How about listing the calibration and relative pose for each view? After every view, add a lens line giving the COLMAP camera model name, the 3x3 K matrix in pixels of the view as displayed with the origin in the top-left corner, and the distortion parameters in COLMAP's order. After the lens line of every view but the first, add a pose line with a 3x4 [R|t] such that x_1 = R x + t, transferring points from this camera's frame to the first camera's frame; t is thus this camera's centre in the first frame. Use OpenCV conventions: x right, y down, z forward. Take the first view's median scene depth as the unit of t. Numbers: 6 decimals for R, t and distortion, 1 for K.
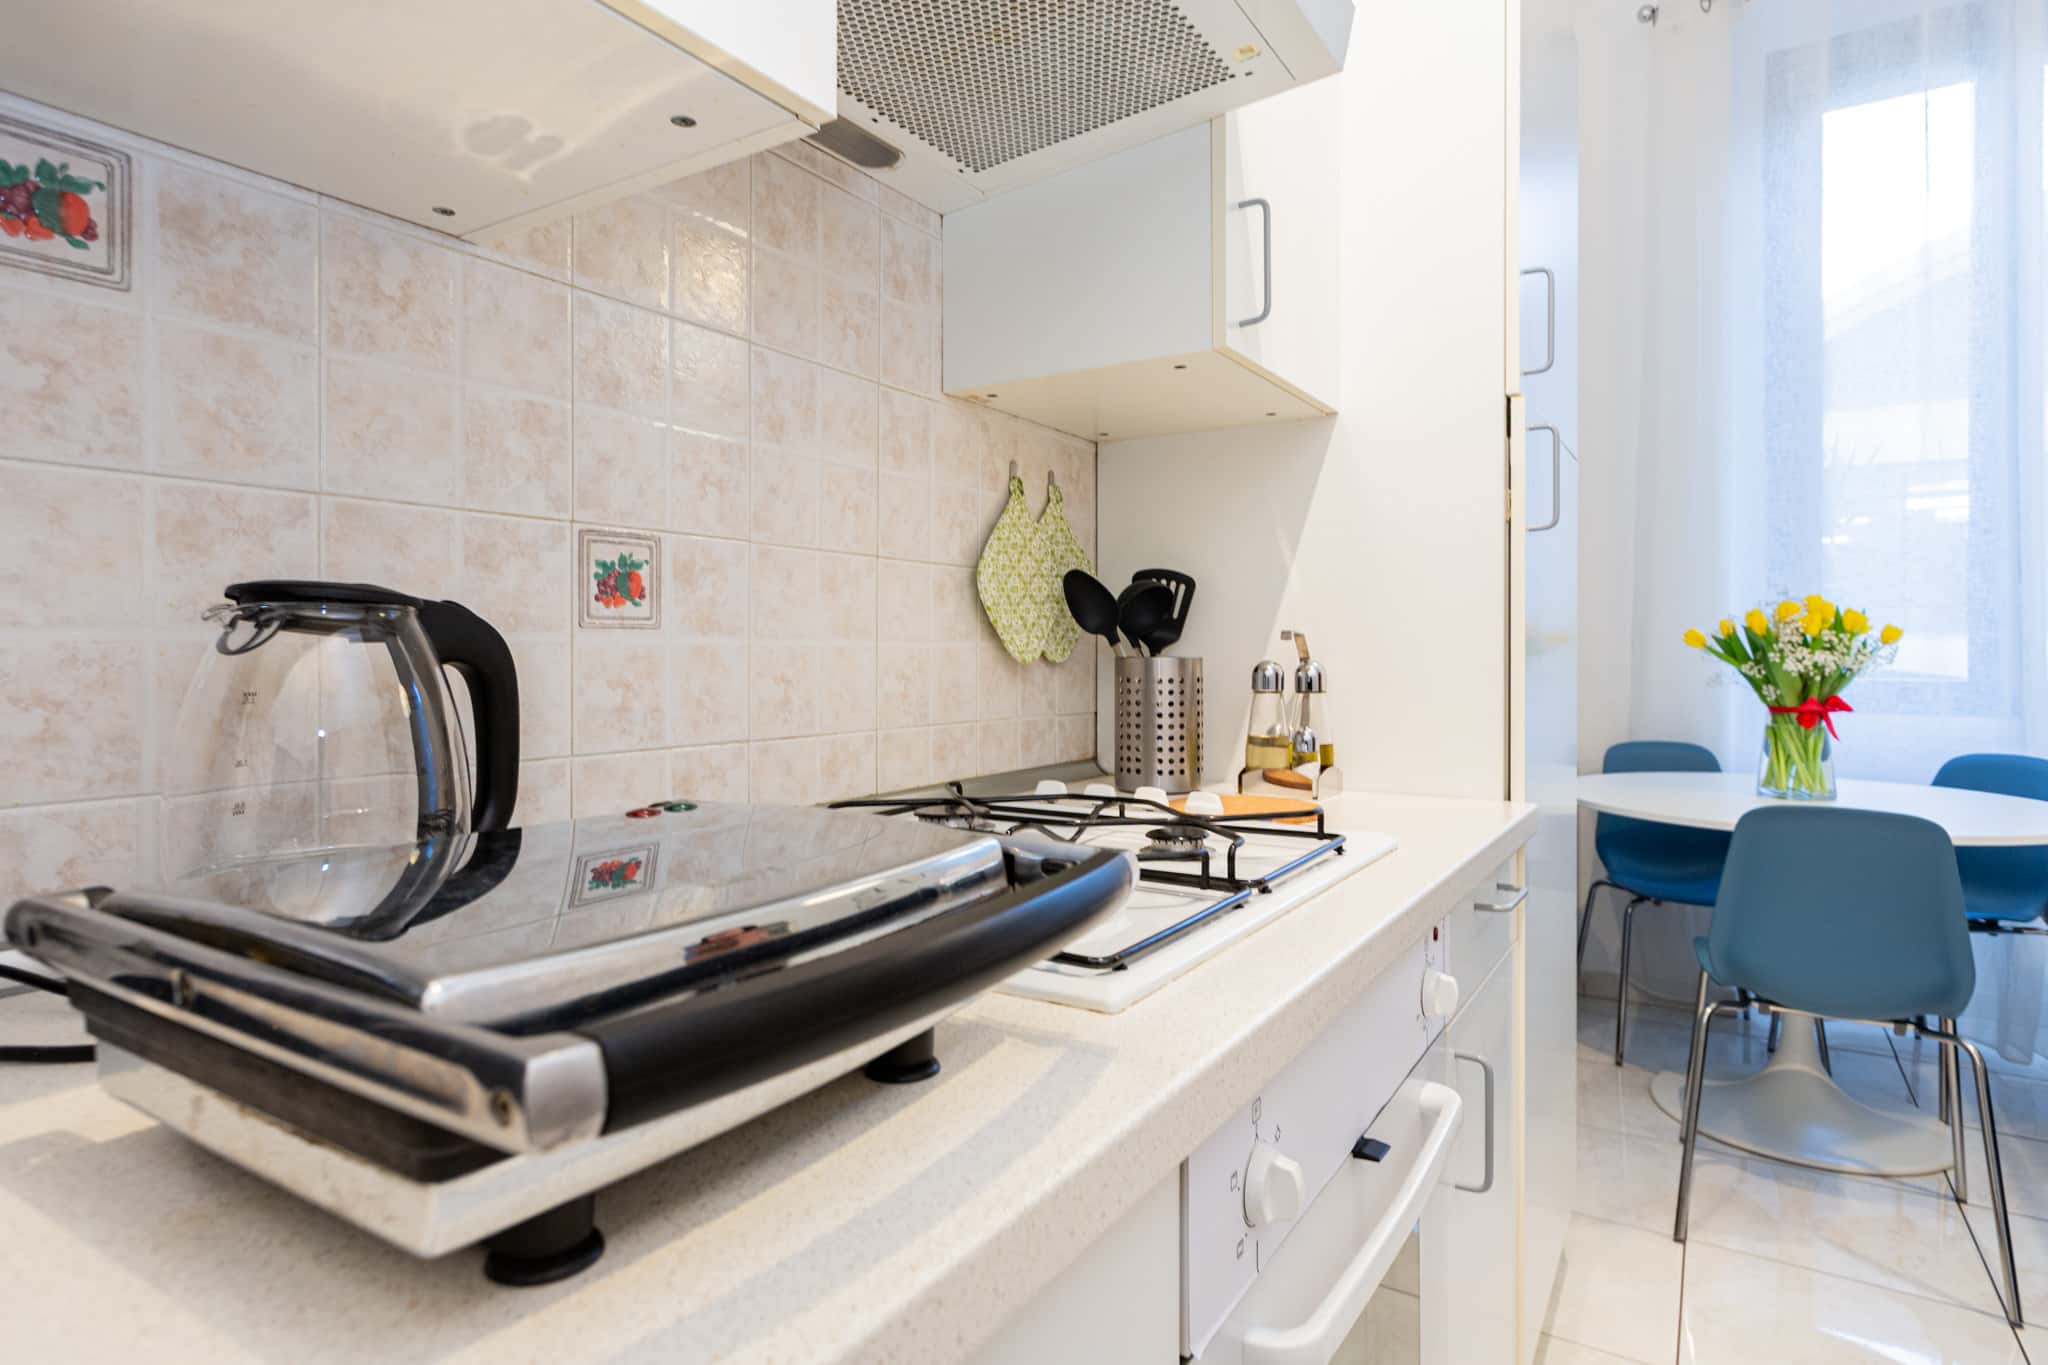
lens RADIAL K [[1091.3, 0, 1015.7], [0, 1091.3, 658.2], [0, 0, 1]] dist [-0.002271, 0.001177]
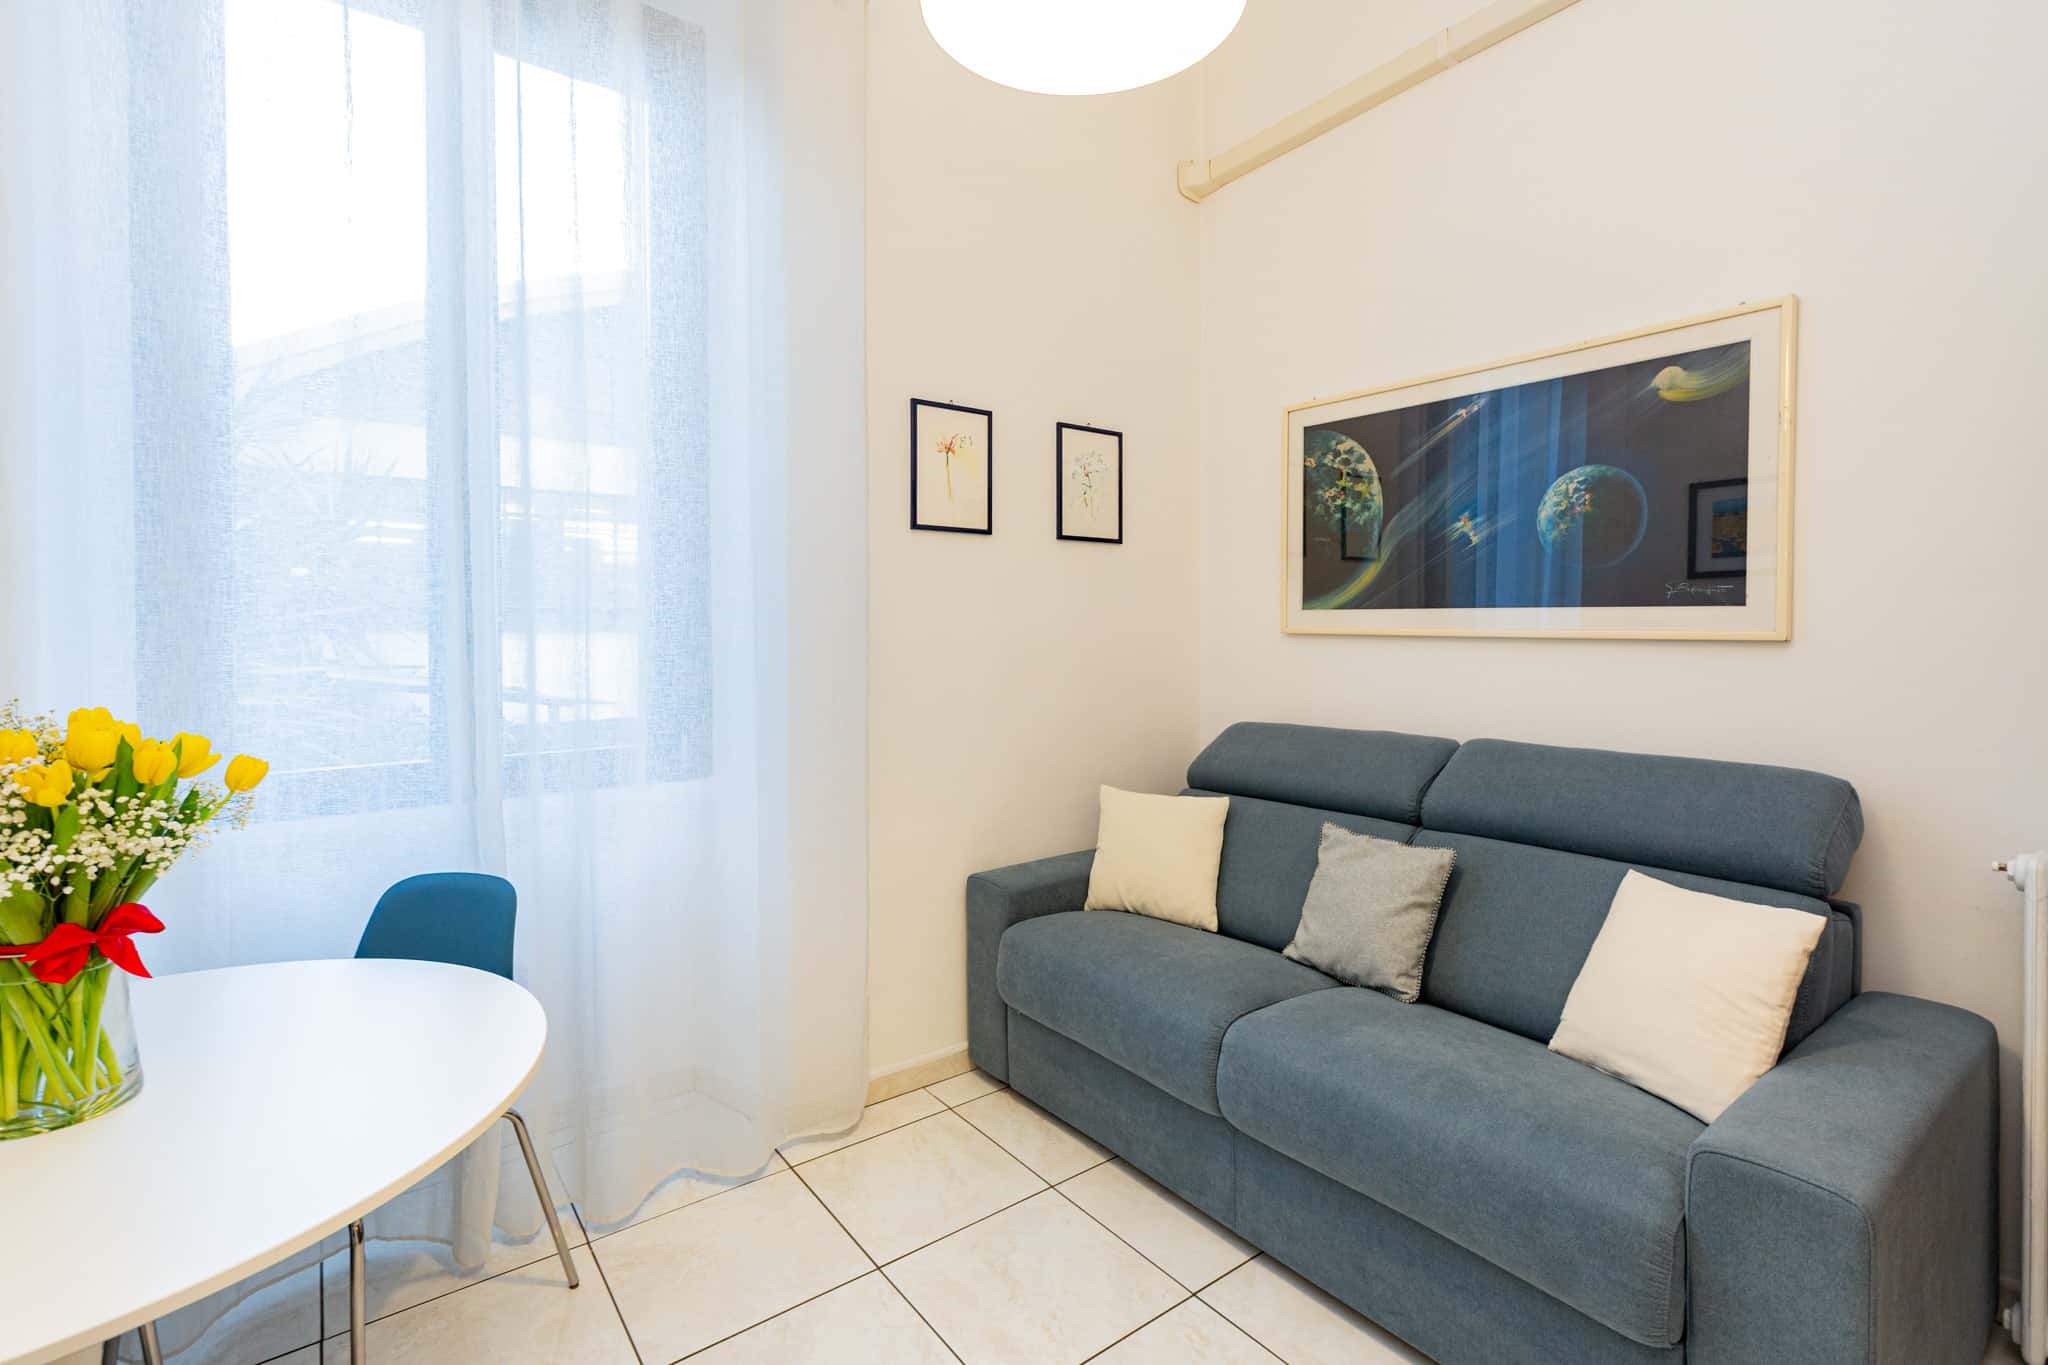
lens RADIAL K [[931.3, 0, 1052.0], [0, 931.3, 642.3], [0, 0, 1]] dist [0.004462, -0.001234]
pose [[0.328062, -0.017503, 0.944494, 1.086388], [0.011336, 0.999829, 0.014591, -0.214121], [-0.944588, 0.005920, 0.328204, 0.986706]]
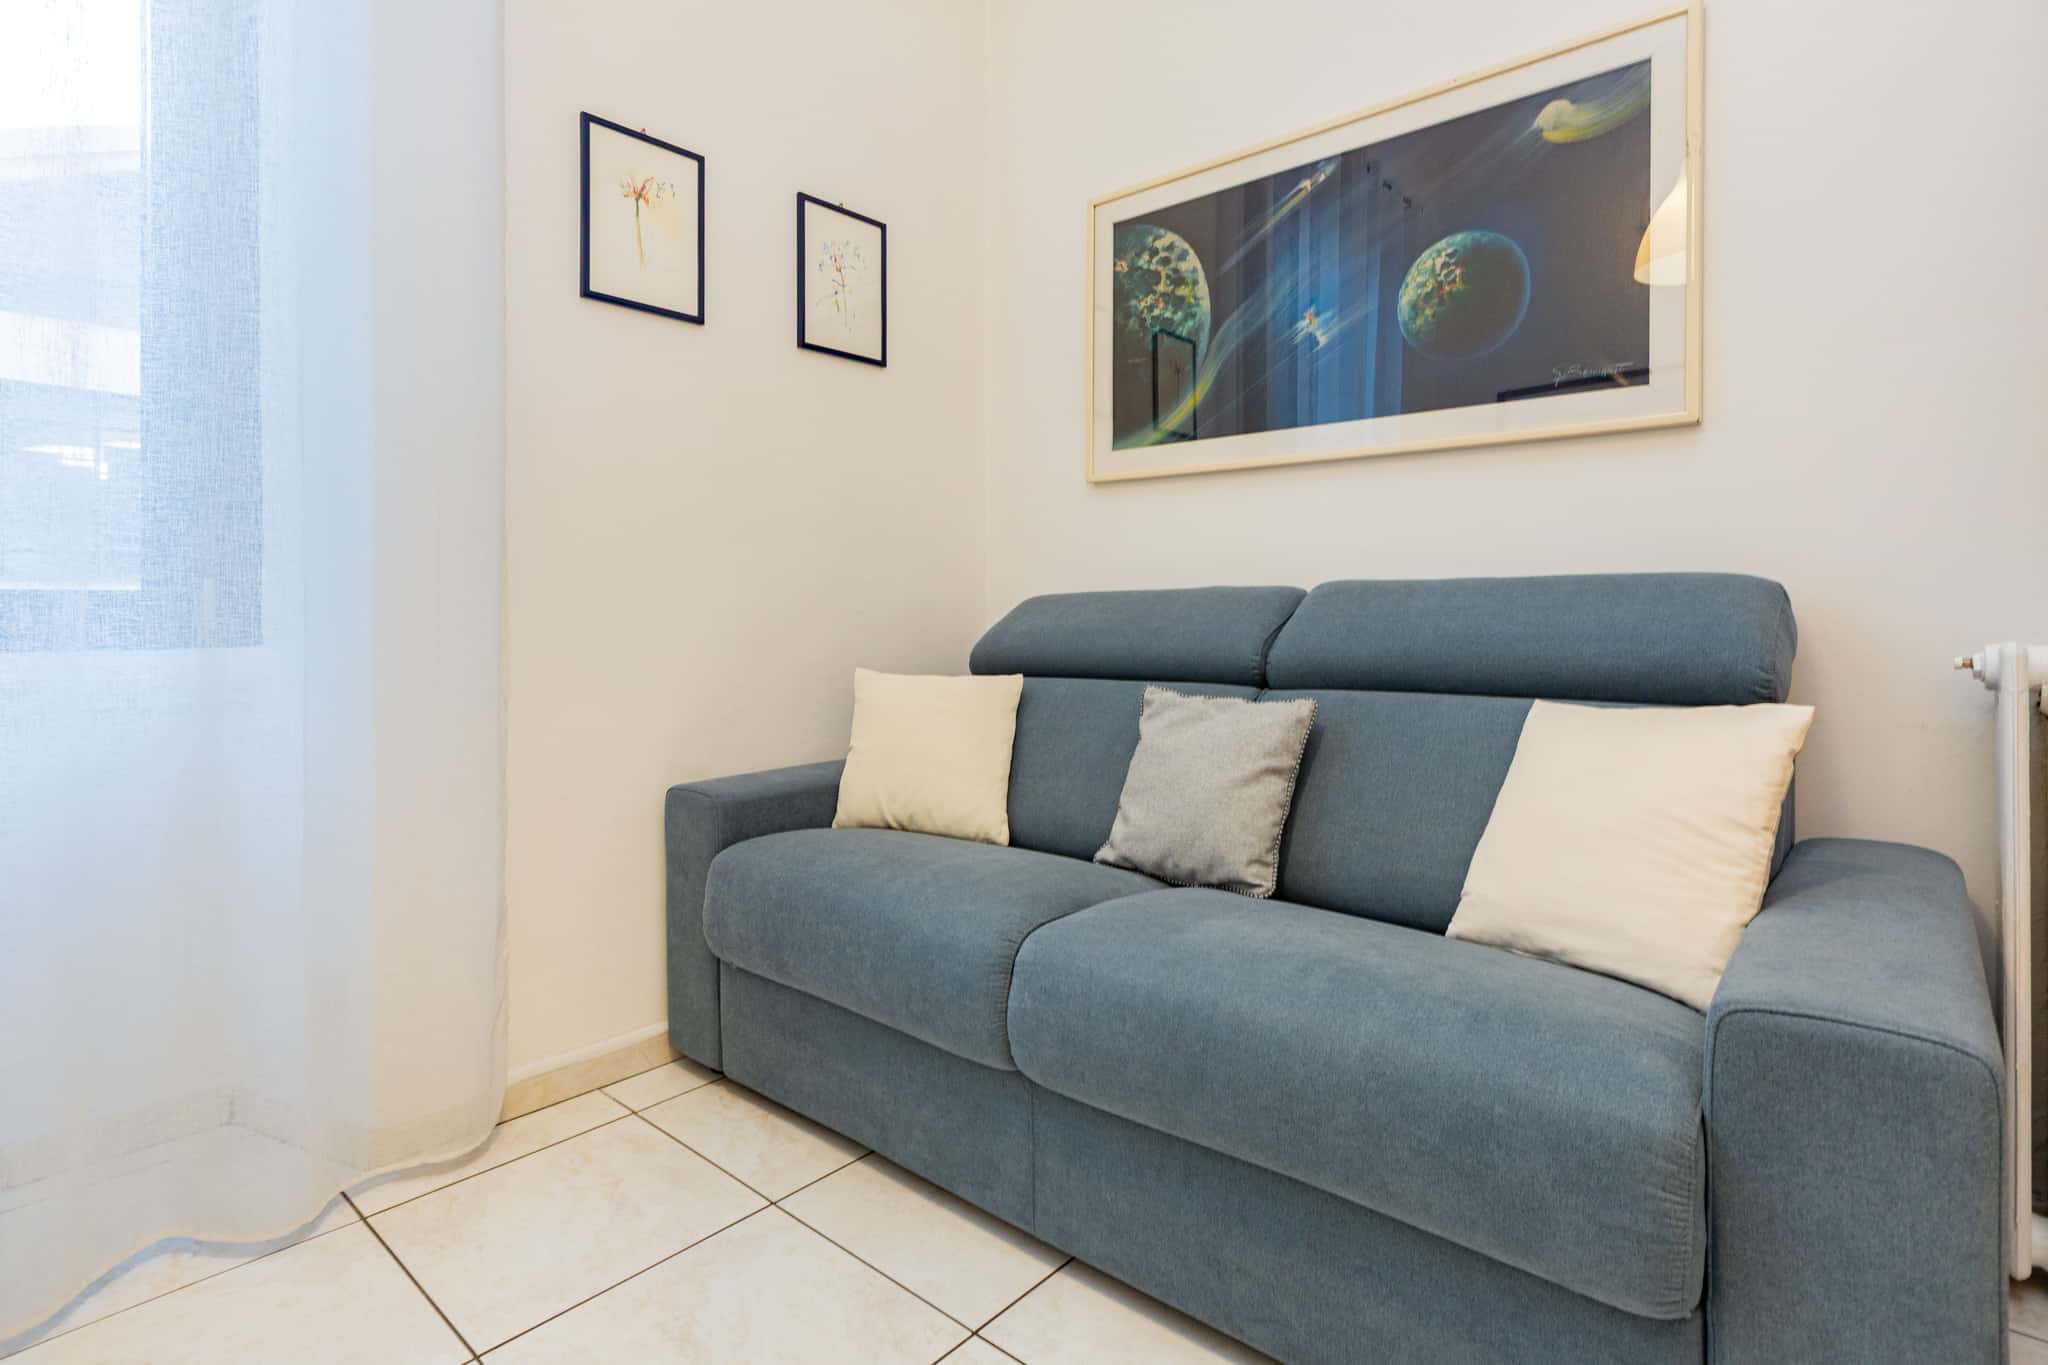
lens RADIAL K [[1014.0, 0, 1021.6], [0, 1014.0, 612.5], [0, 0, 1]] dist [-0.001602, -0.000228]
pose [[0.146315, -0.005086, 0.989225, 1.556121], [0.011549, 0.999927, 0.003433, 0.125747], [-0.989171, 0.010922, 0.146363, 1.061462]]
